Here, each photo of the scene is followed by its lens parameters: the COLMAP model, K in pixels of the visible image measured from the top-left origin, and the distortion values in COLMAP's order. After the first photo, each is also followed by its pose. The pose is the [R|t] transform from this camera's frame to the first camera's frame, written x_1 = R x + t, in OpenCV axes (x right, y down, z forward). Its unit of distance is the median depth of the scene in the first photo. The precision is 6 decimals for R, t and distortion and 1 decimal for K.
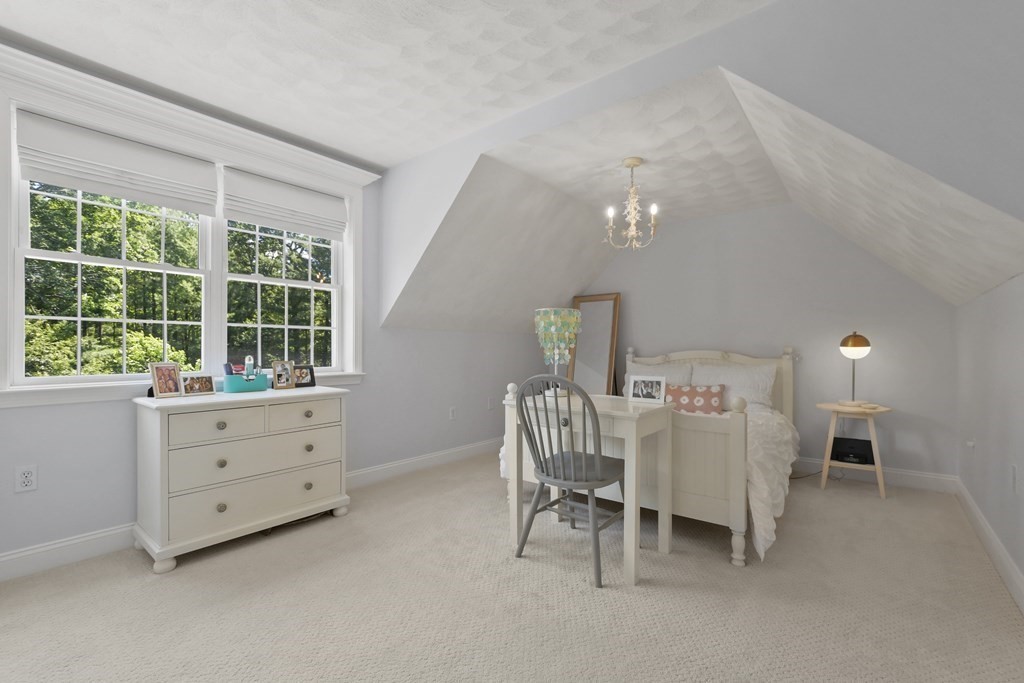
lens RADIAL K [[449.7, 0, 512.0], [0, 449.7, 341.5], [0, 0, 1]] dist [-0.000723, 0.000051]
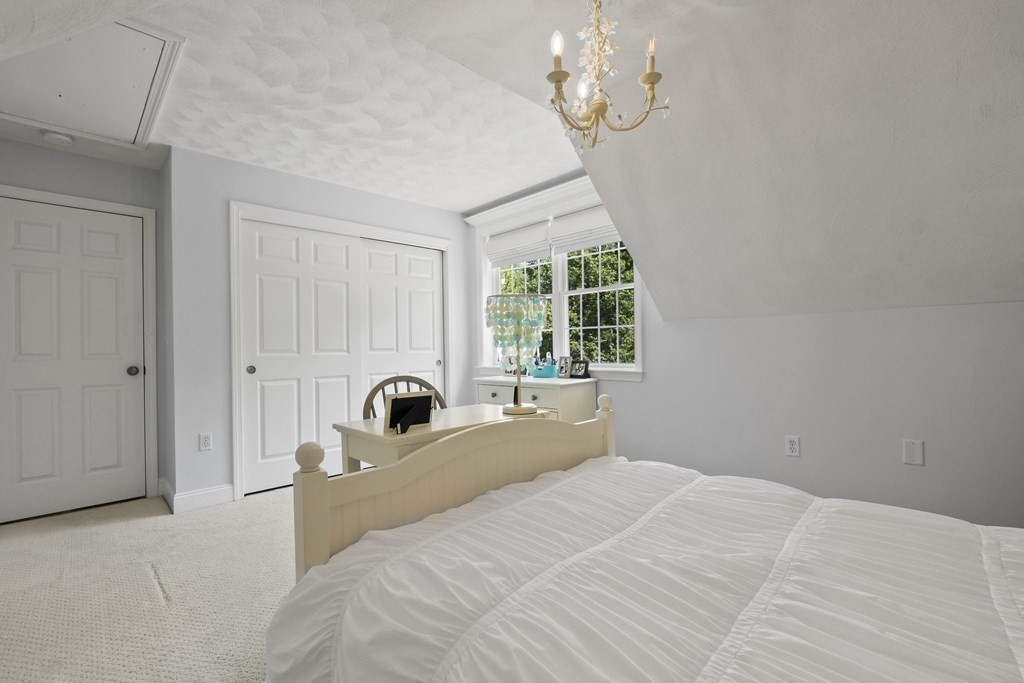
lens RADIAL K [[449.7, 0, 512.0], [0, 449.7, 341.5], [0, 0, 1]] dist [-0.000723, 0.000051]
pose [[-0.120052, -0.015601, -0.992645, 0.734936], [0.033758, 0.999234, -0.019787, 0.021332], [0.992193, -0.035885, -0.119434, 0.966346]]
